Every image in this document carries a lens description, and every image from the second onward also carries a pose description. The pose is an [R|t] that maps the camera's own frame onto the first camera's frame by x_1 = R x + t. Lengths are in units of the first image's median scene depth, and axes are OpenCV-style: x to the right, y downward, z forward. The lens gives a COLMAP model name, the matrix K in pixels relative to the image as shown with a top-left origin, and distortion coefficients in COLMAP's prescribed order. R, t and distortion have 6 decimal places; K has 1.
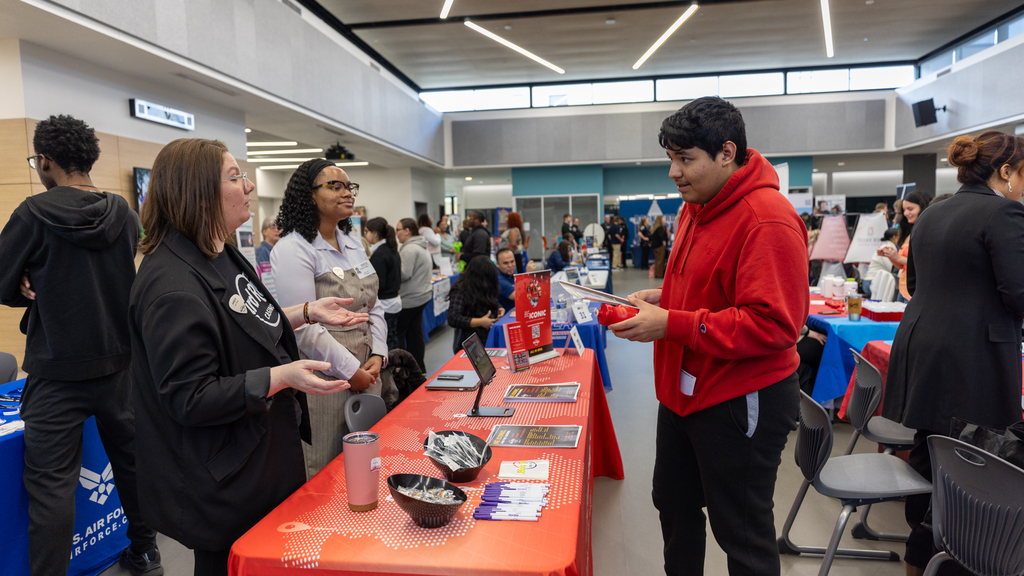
lens RADIAL K [[660.6, 0, 509.2], [0, 660.6, 275.5], [0, 0, 1]] dist [0.003014, 0.000401]
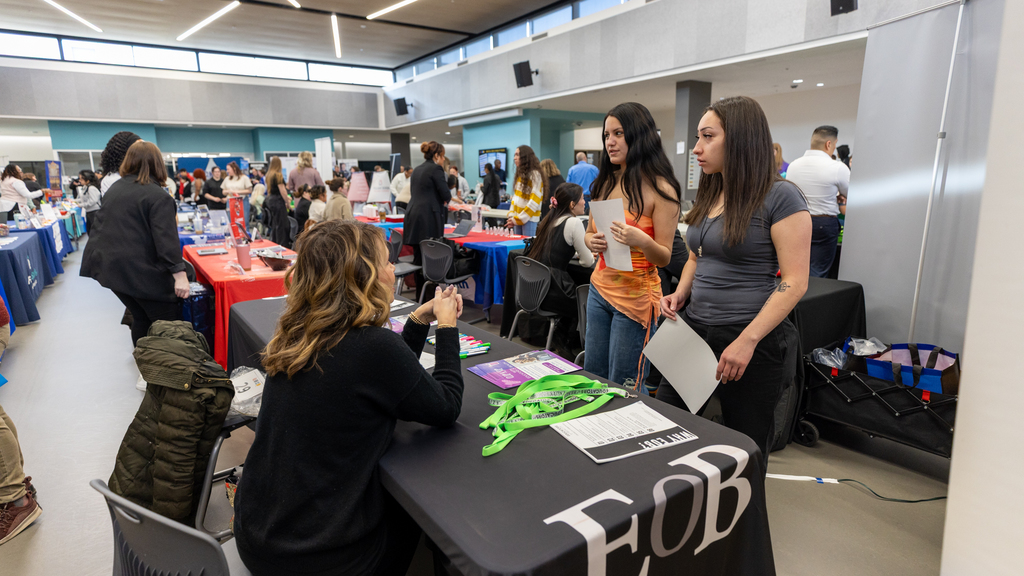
lens RADIAL K [[525.0, 0, 512.0], [0, 525.0, 288.0], [0, 0, 1]] dist [0.000465, 0.000707]
pose [[0.727768, -0.130541, 0.673285, -0.056423], [0.046483, 0.988849, 0.141480, 0.009623], [-0.684246, -0.071668, 0.725721, -0.085830]]
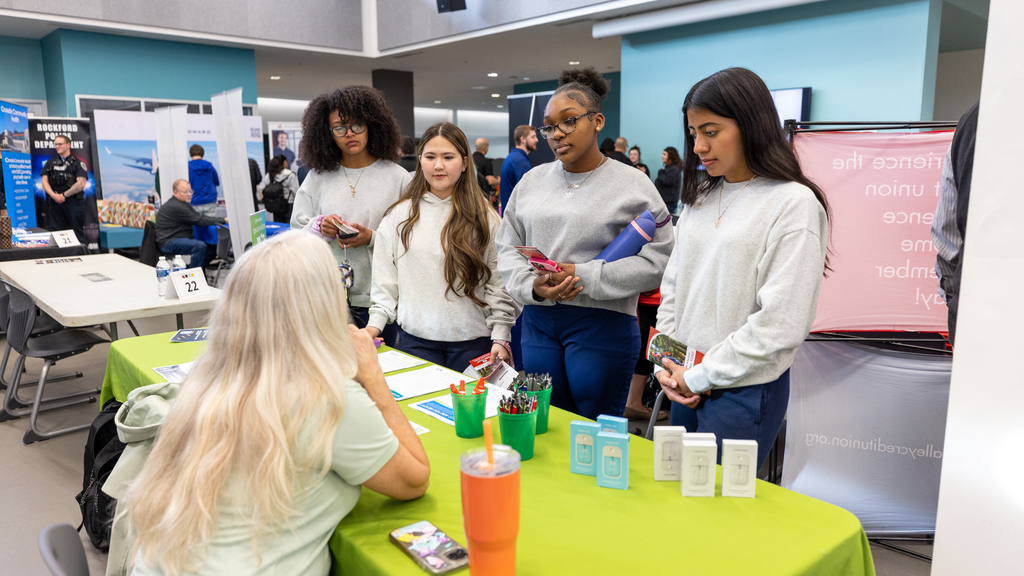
lens RADIAL K [[744.4, 0, 512.0], [0, 744.4, 288.0], [0, 0, 1]] dist [0.001930, -0.000616]
pose [[0.647752, -0.096355, 0.755734, 0.110407], [0.040224, 0.994912, 0.092374, -0.031725], [-0.760789, -0.029437, 0.648331, 0.449490]]
